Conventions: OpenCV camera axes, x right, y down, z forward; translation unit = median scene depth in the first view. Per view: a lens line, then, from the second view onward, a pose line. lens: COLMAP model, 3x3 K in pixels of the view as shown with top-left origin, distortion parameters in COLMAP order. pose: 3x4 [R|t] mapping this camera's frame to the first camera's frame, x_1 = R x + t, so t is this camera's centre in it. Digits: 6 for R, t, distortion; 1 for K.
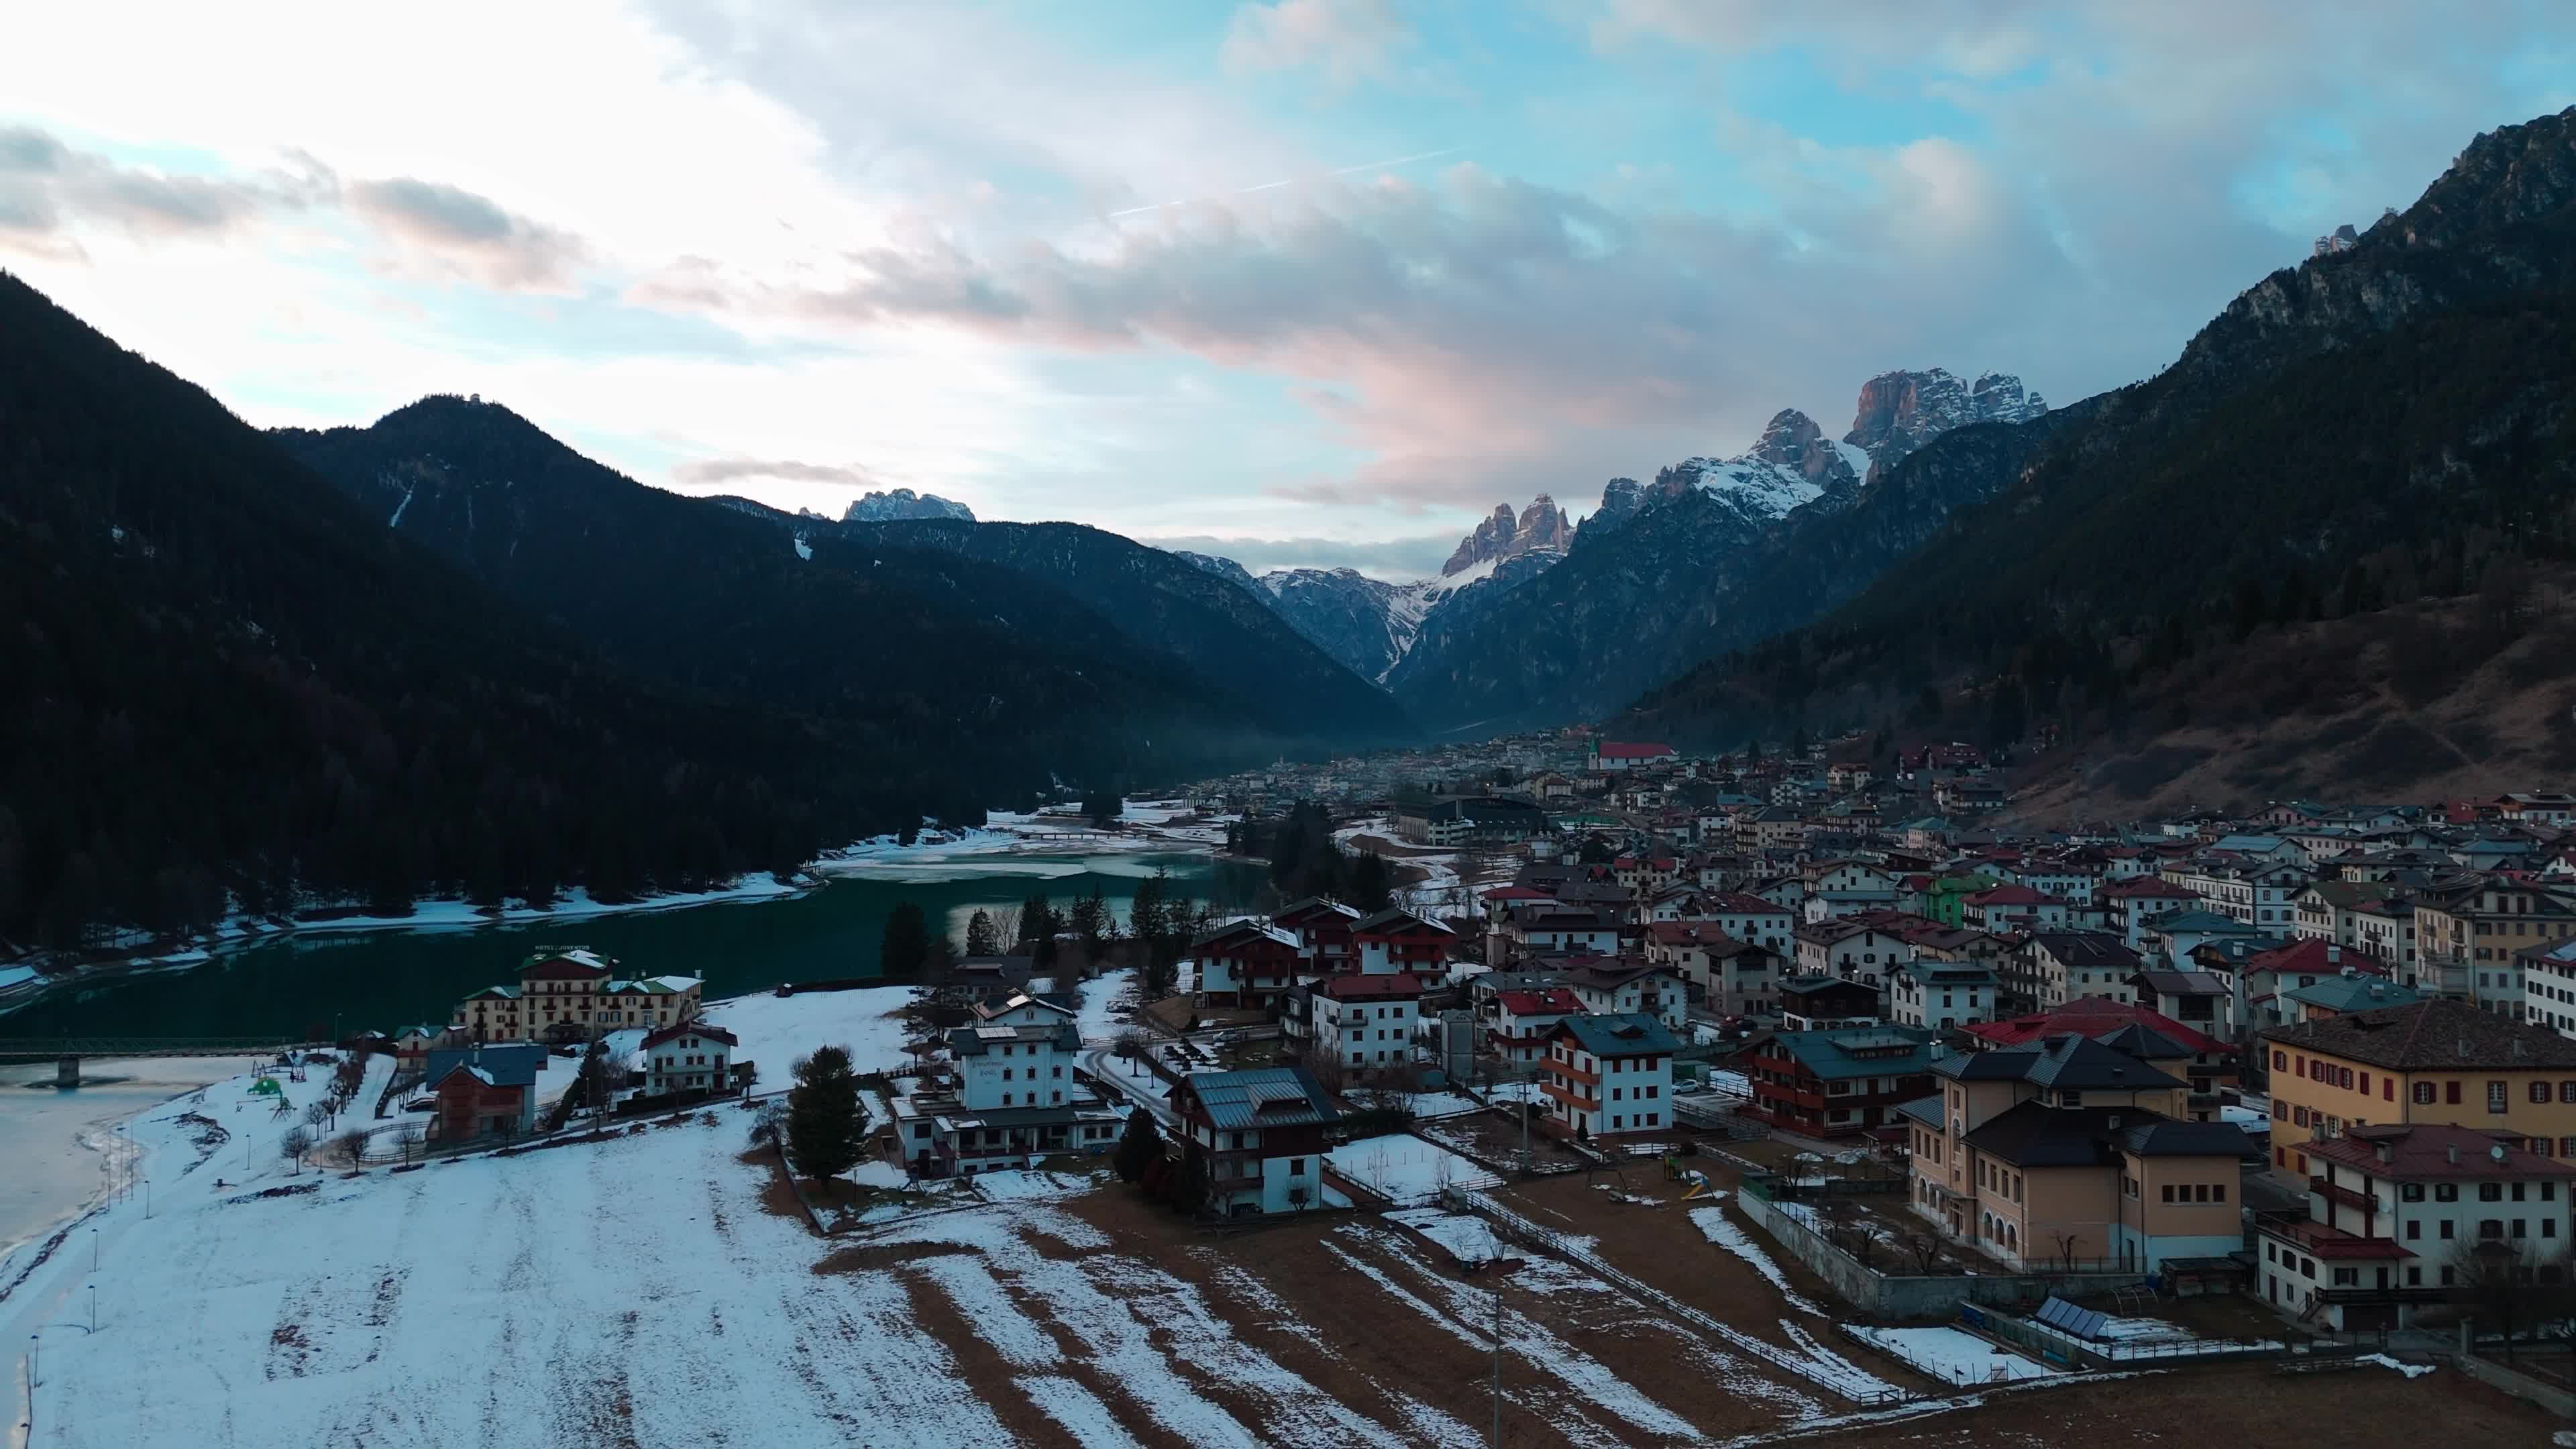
lens RADIAL K [[1876.4, 0, 1288.0], [0, 1876.4, 724.5], [0, 0, 1]] dist [0.104720, -0.114932]
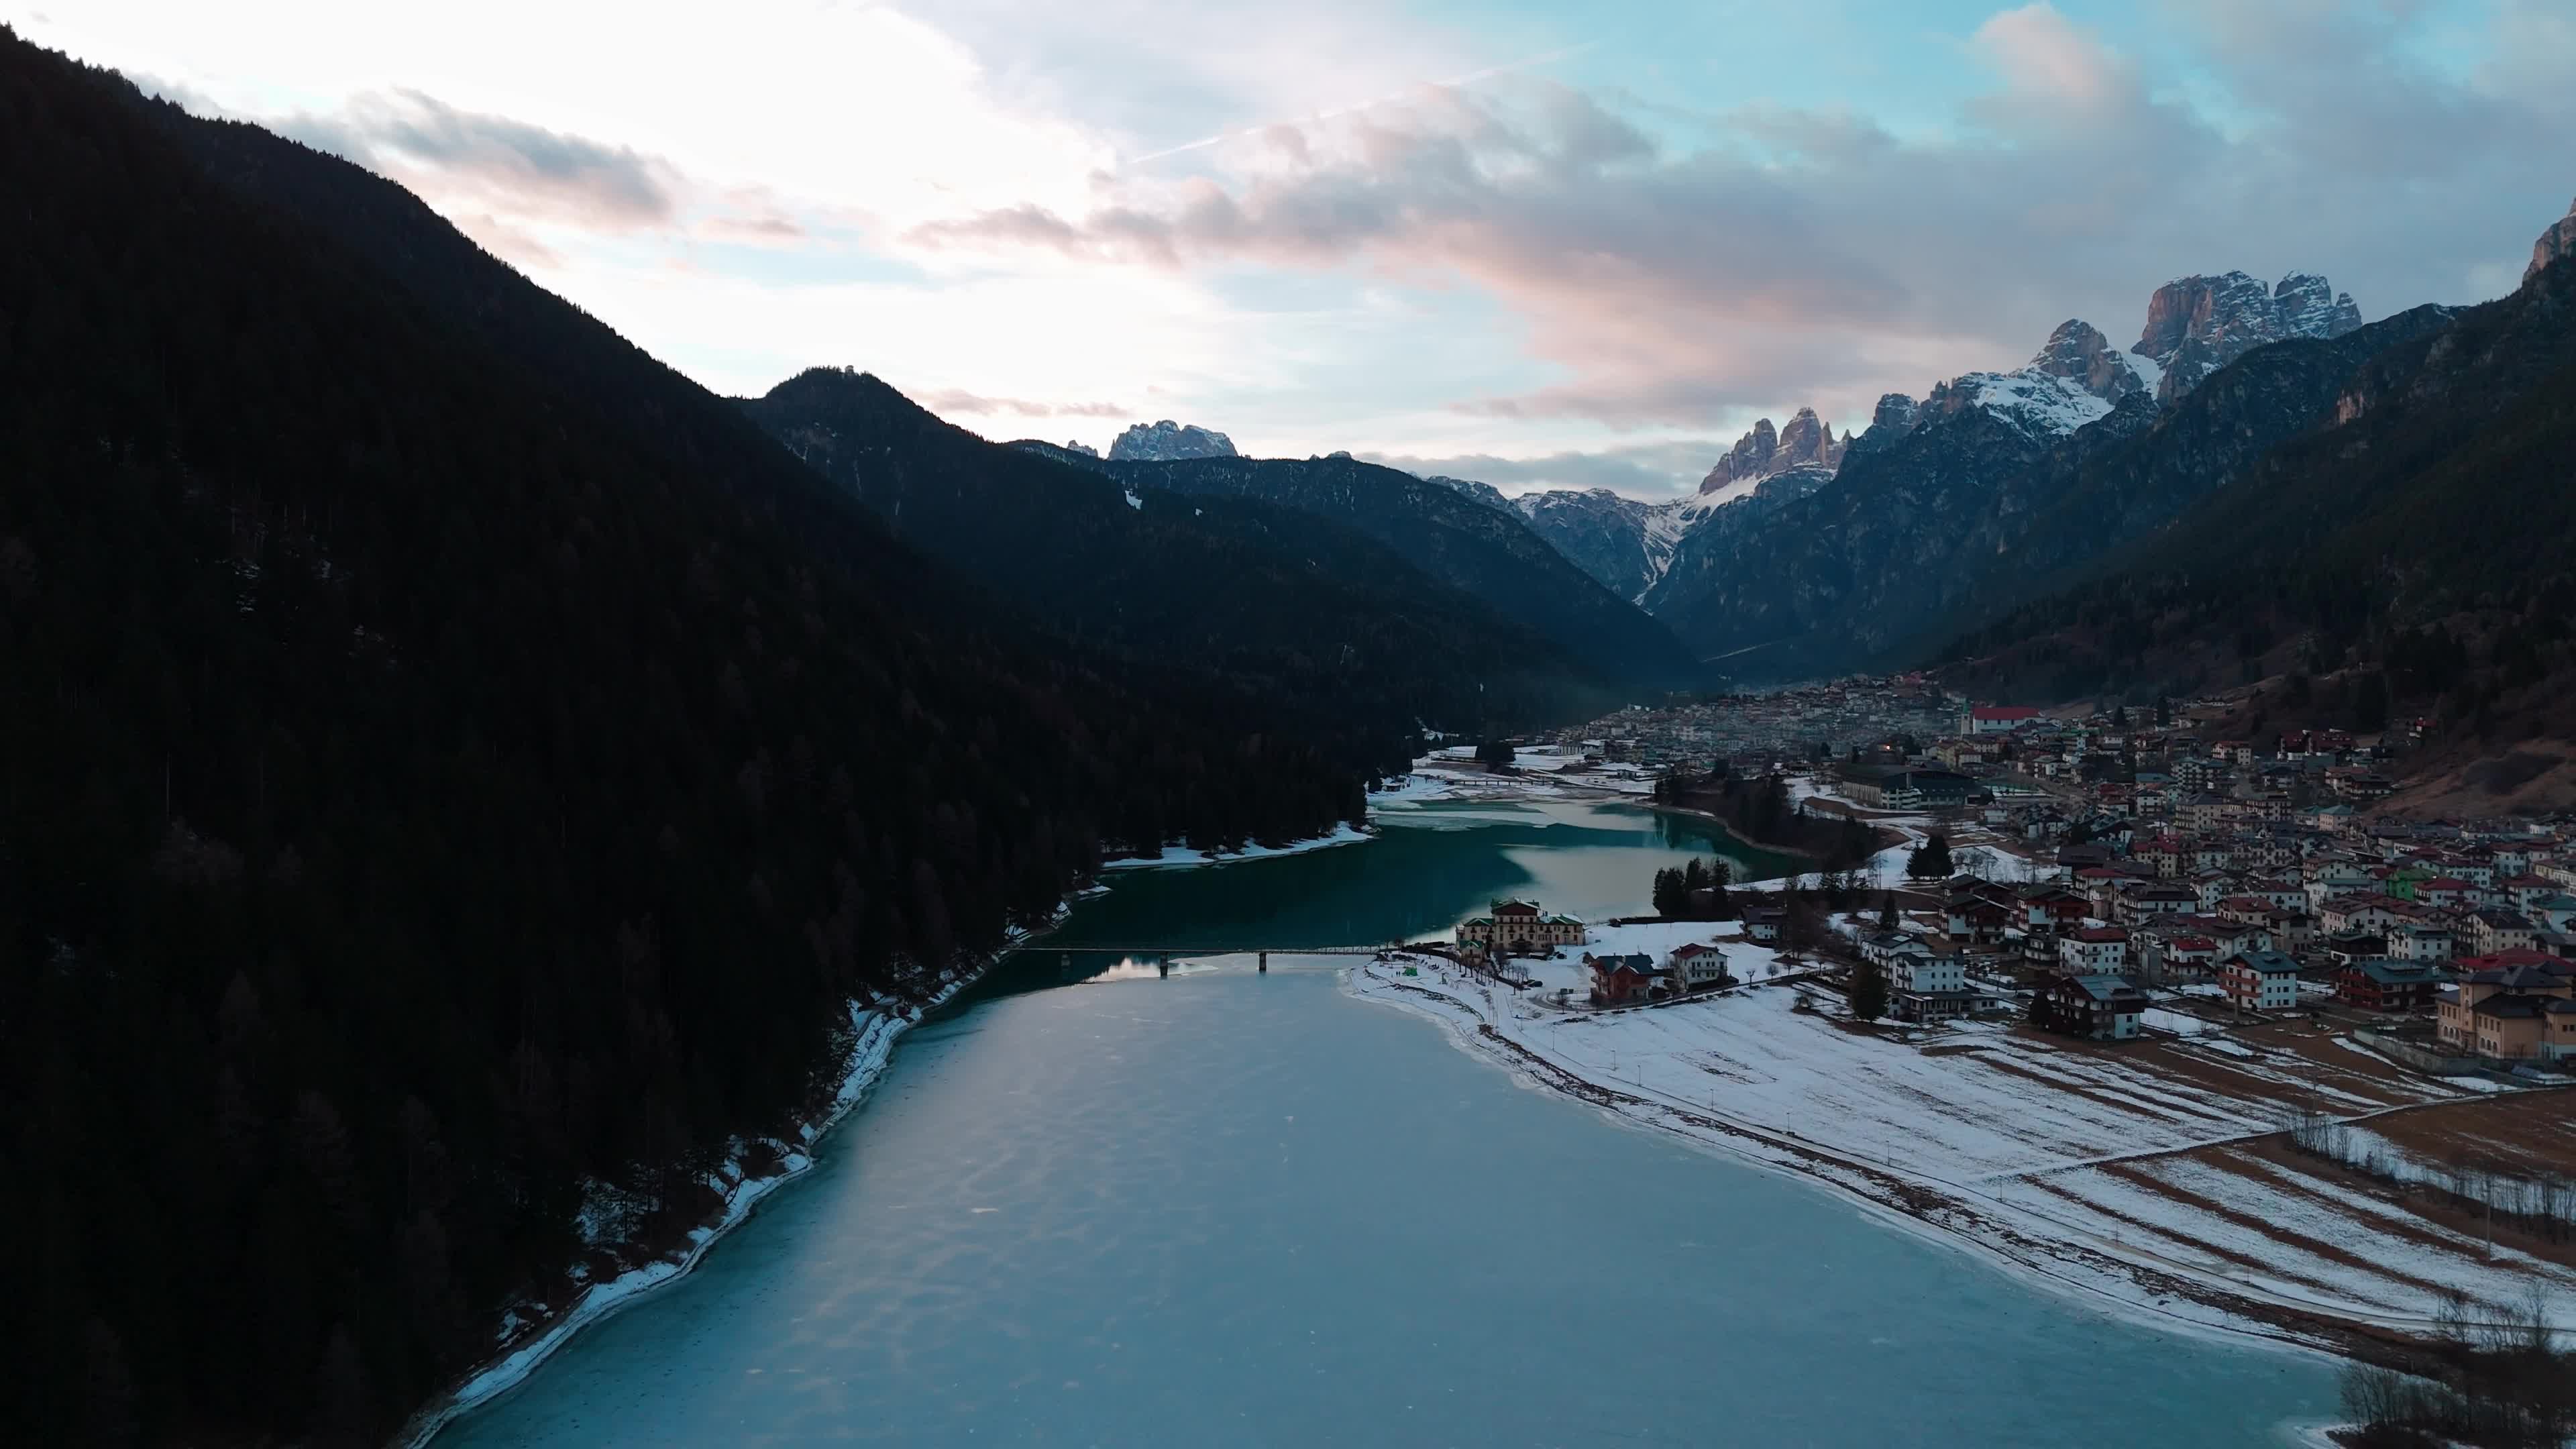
lens RADIAL K [[1876.3, 0, 1288.0], [0, 1876.3, 724.5], [0, 0, 1]] dist [0.062107, -0.041191]
pose [[0.992056, -0.000641, -0.125796, -0.067996], [0.006142, 0.999041, 0.043341, -0.020844], [0.125647, -0.043770, 0.991109, -0.128927]]
